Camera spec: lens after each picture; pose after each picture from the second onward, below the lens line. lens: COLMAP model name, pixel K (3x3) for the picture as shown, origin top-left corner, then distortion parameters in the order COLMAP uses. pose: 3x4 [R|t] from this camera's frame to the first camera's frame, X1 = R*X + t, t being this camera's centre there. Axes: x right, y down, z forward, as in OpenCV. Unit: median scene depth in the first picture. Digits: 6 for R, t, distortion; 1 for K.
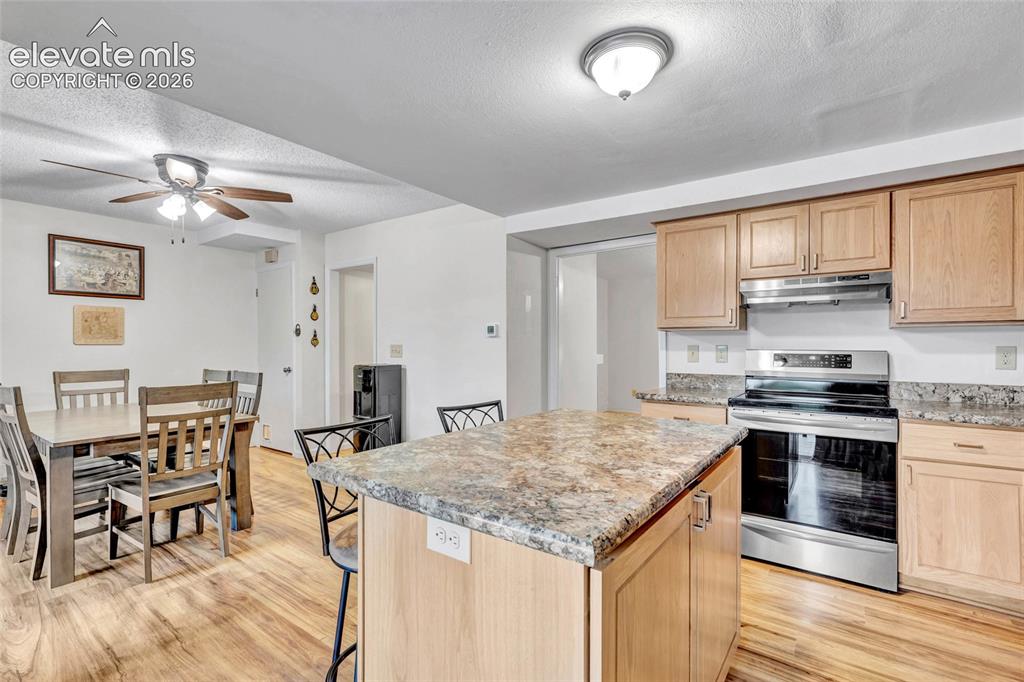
lens RADIAL K [[465.8, 0, 521.1], [0, 465.8, 344.2], [0, 0, 1]] dist [0.004312, -0.000802]
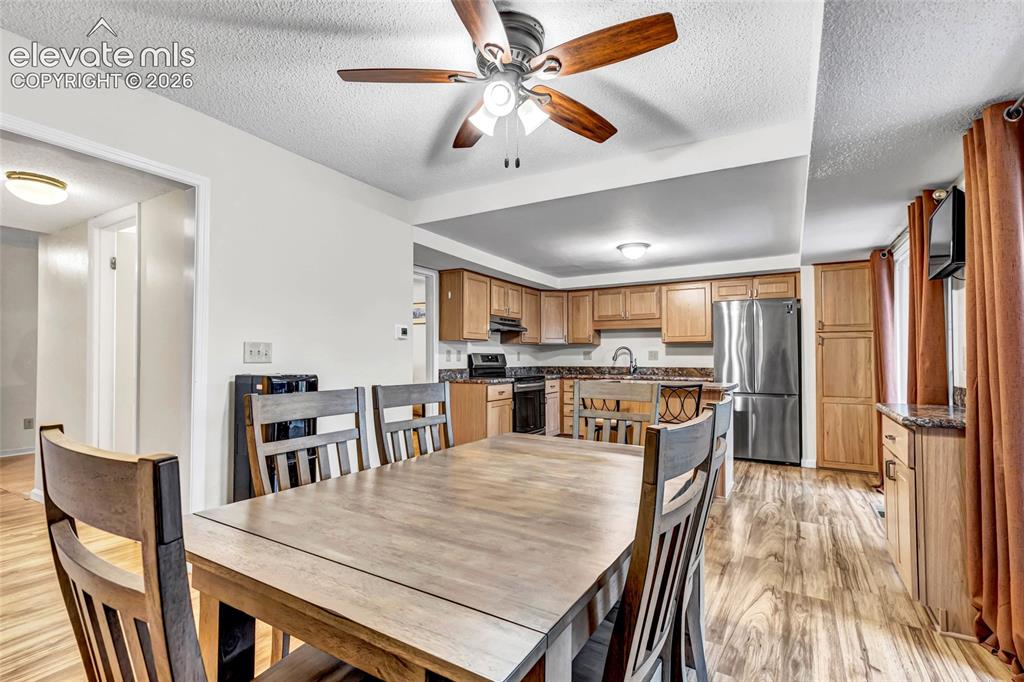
lens RADIAL K [[465.8, 0, 511.0], [0, 465.8, 345.9], [0, 0, 1]] dist [0.004312, -0.000802]
pose [[-0.082130, 0.025090, 0.996306, -1.162408], [-0.003560, 0.999669, -0.025468, 0.026008], [-0.996615, -0.005638, -0.082013, 0.917675]]
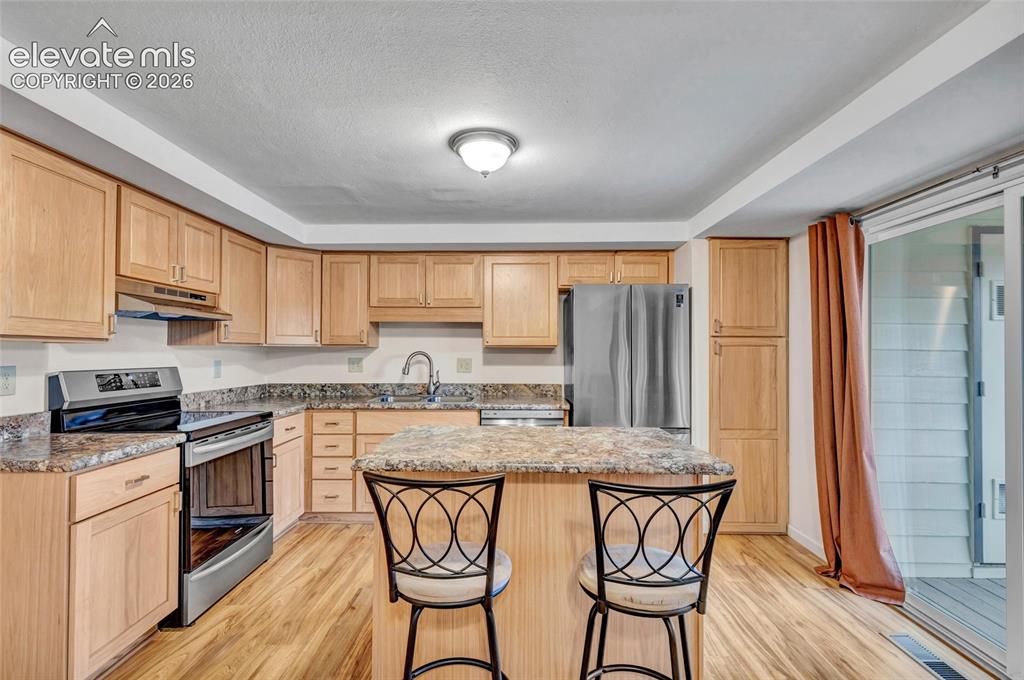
lens RADIAL K [[465.8, 0, 508.6], [0, 465.8, 345.7], [0, 0, 1]] dist [0.004312, -0.000802]
pose [[-0.568189, 0.009005, 0.822849, -0.407210], [-0.005221, 0.999881, -0.014548, -0.017863], [-0.822882, -0.012563, -0.568074, 0.783027]]
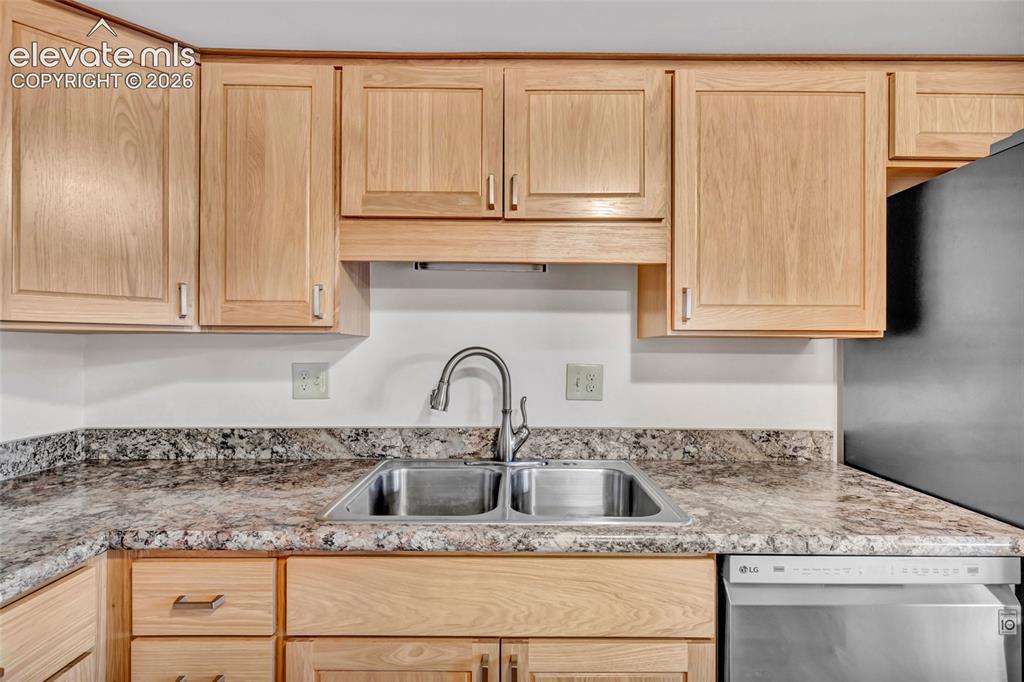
lens RADIAL K [[465.8, 0, 513.6], [0, 465.8, 346.0], [0, 0, 1]] dist [0.004312, -0.000802]
pose [[-0.581791, -0.000486, 0.813338, 0.280250], [-0.007148, 0.999964, -0.004515, -0.018249], [-0.813307, -0.008441, -0.581774, 0.539140]]
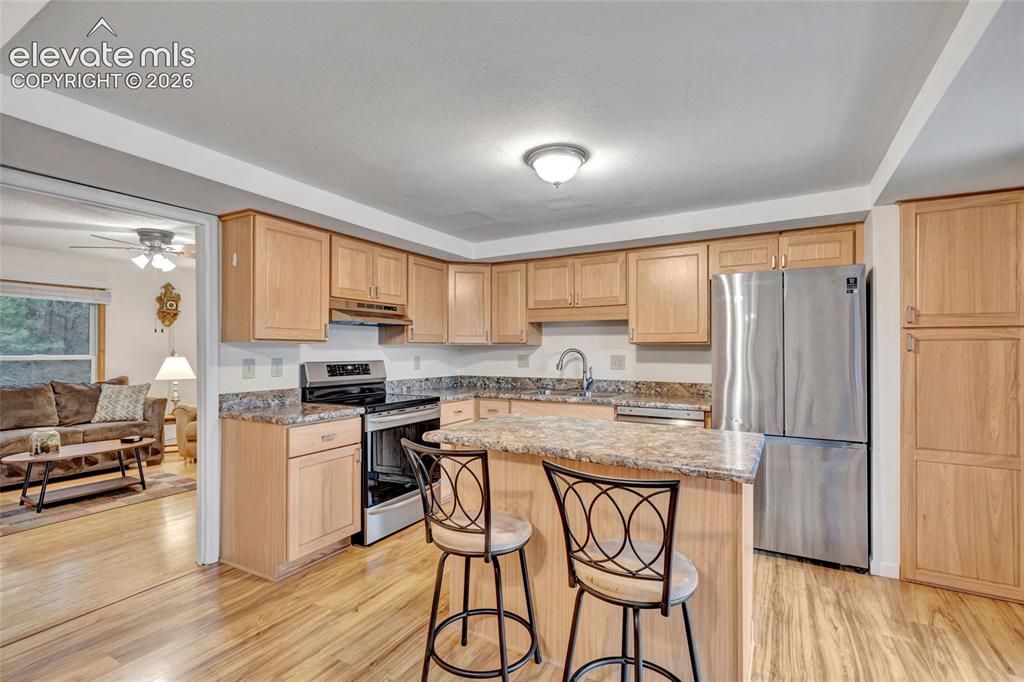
lens RADIAL K [[465.8, 0, 511.5], [0, 465.8, 346.7], [0, 0, 1]] dist [0.004312, -0.000802]
pose [[-0.098050, 0.006170, 0.995162, -0.538769], [-0.003504, 0.999972, -0.006545, -0.016117], [-0.995175, -0.004128, -0.098026, 0.596545]]
